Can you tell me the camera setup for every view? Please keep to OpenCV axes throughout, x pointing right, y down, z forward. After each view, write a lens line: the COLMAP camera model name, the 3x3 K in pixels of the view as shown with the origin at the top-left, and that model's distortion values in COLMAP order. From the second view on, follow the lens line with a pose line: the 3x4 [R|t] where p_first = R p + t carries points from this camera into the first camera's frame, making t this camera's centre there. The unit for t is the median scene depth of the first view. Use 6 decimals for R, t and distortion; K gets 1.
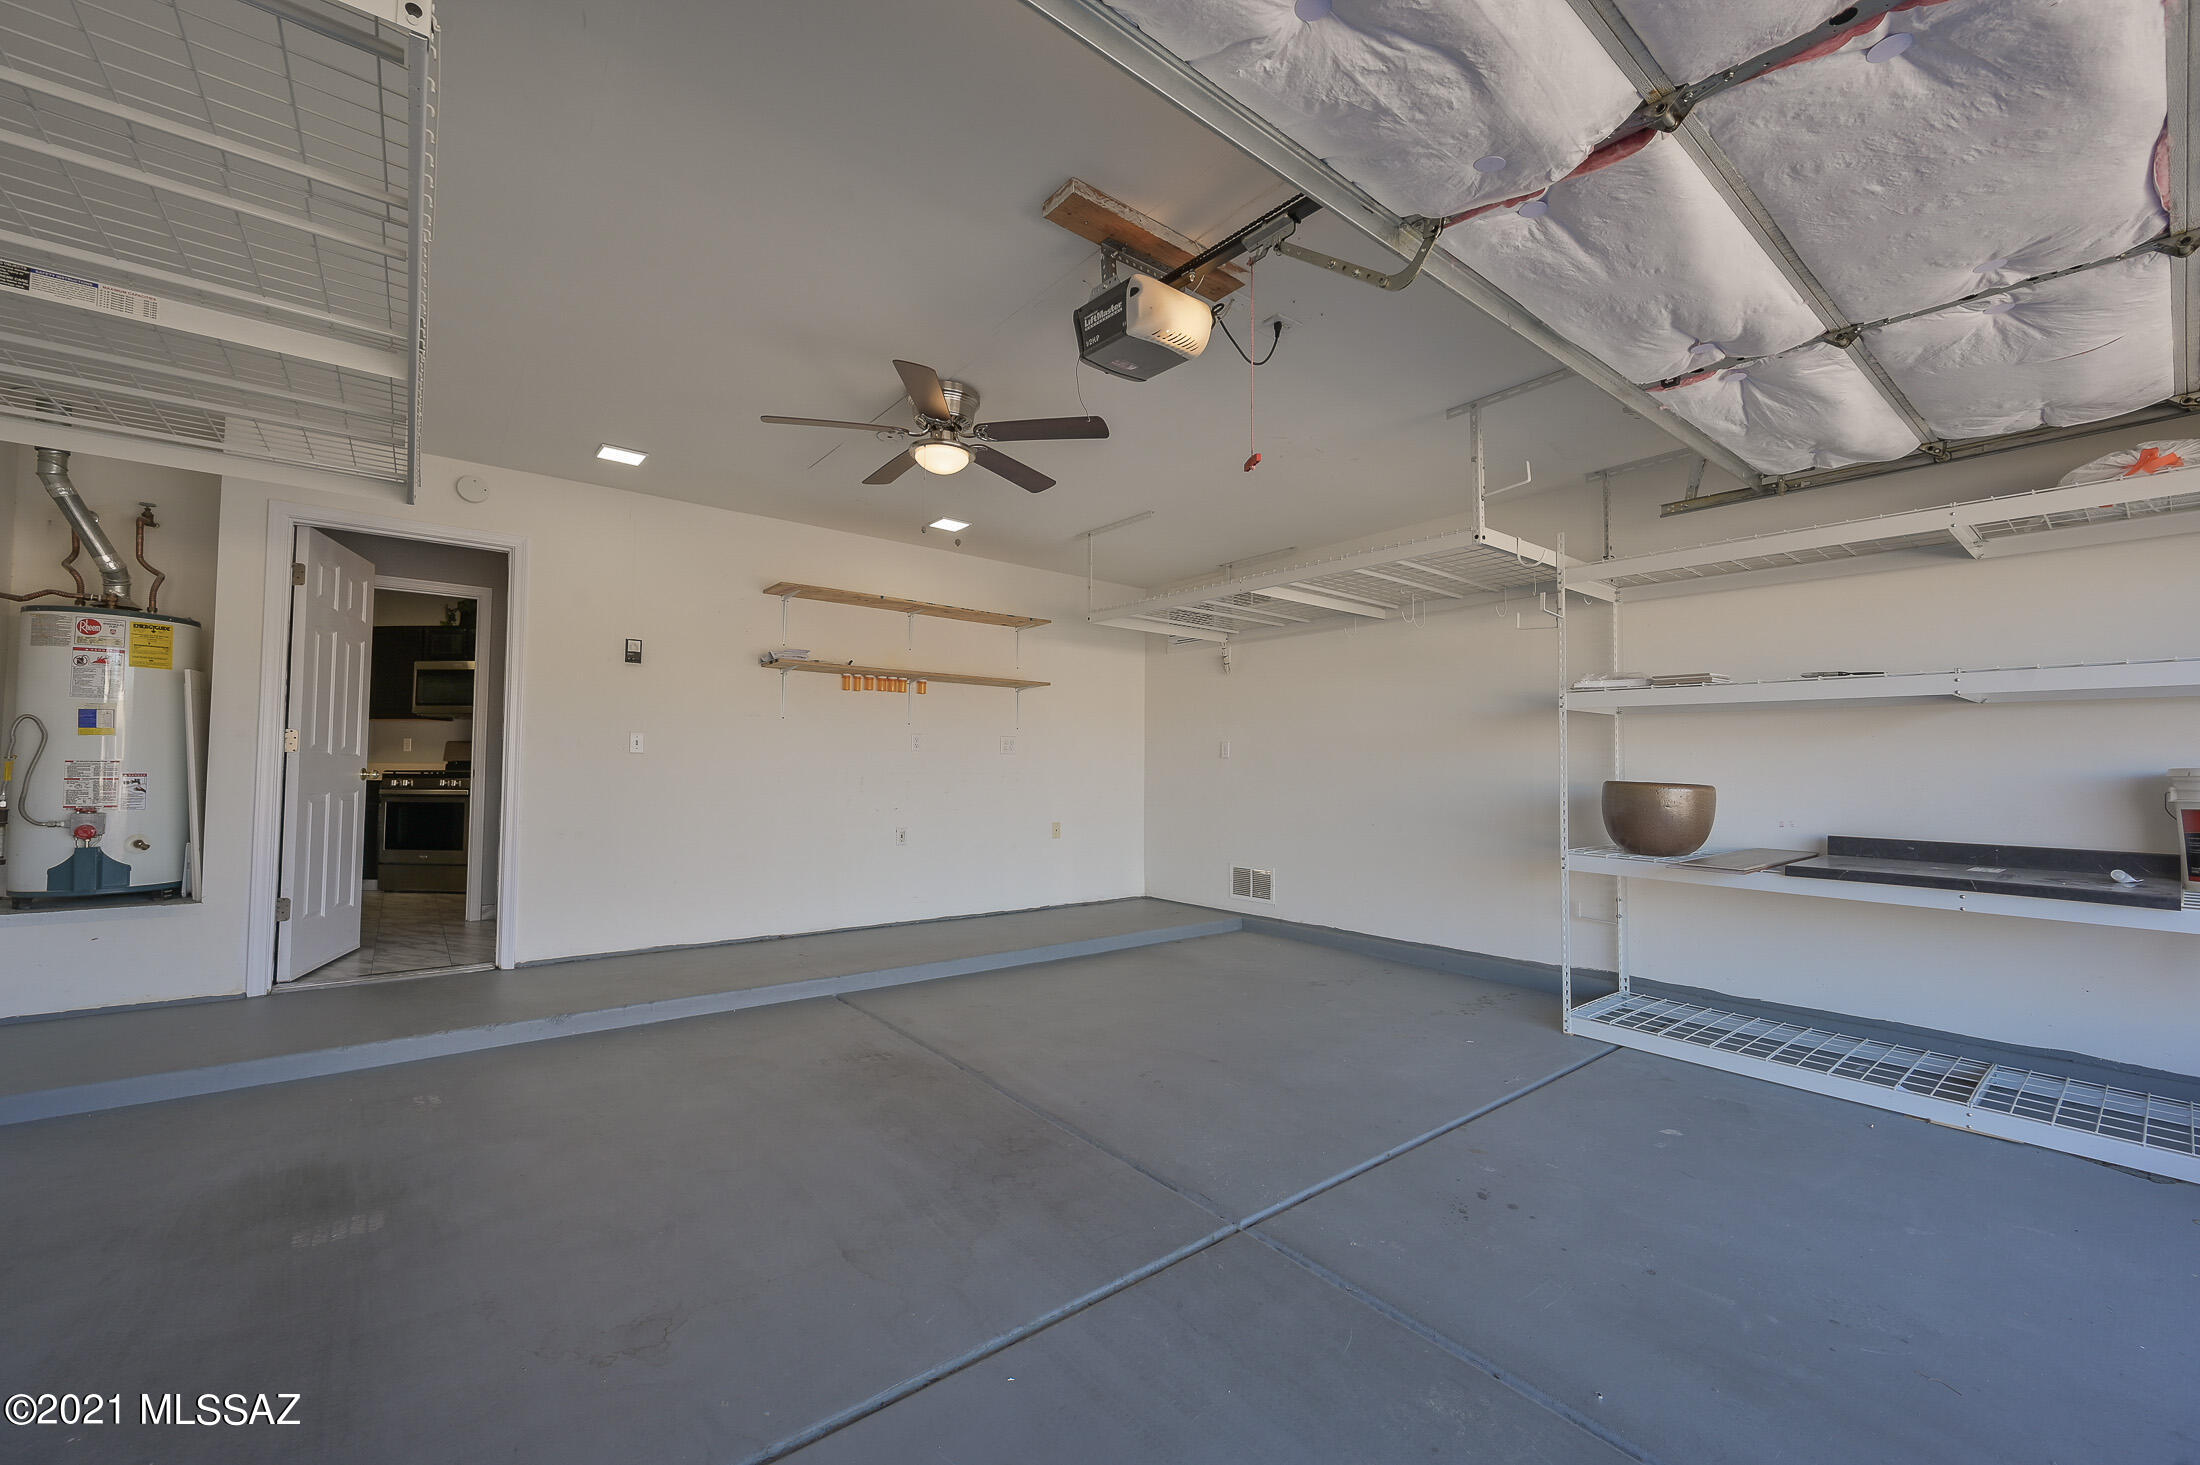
lens RADIAL K [[865.8, 0, 1095.6], [0, 865.8, 736.8], [0, 0, 1]] dist [-0.001457, -0.000244]
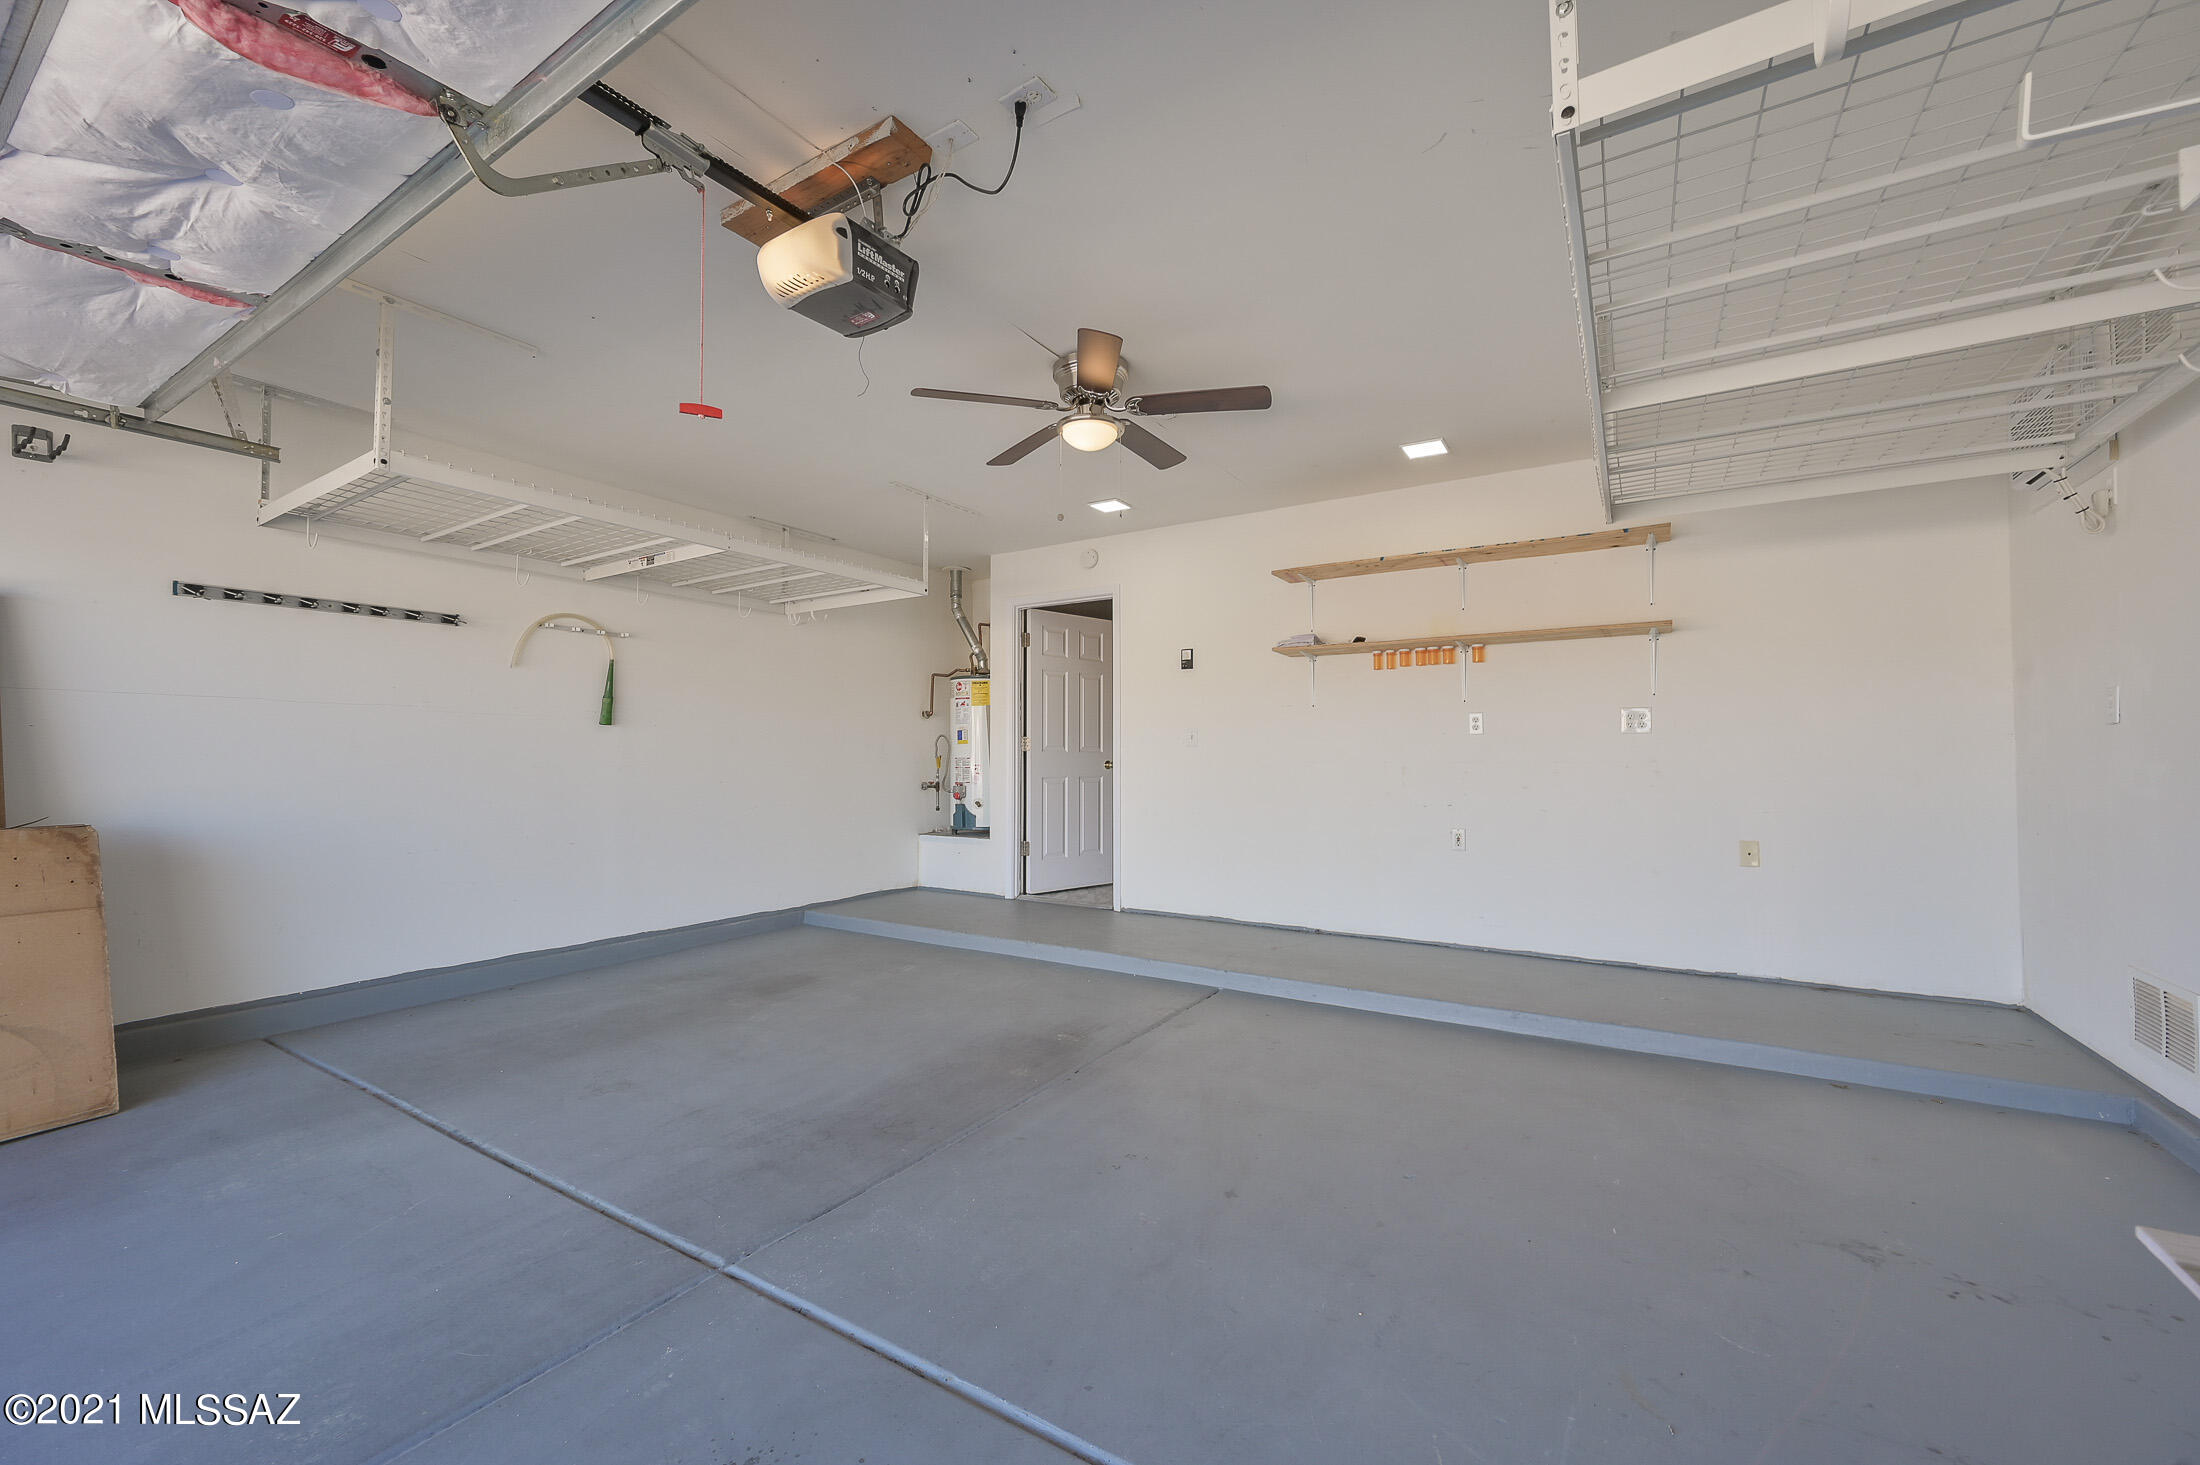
lens RADIAL K [[865.8, 0, 1095.7], [0, 865.8, 737.8], [0, 0, 1]] dist [-0.001457, -0.000244]
pose [[0.326002, -0.032401, -0.944814, 0.681471], [0.041933, 0.998924, -0.019787, 0.032599], [0.944439, -0.033168, 0.327010, 0.644514]]
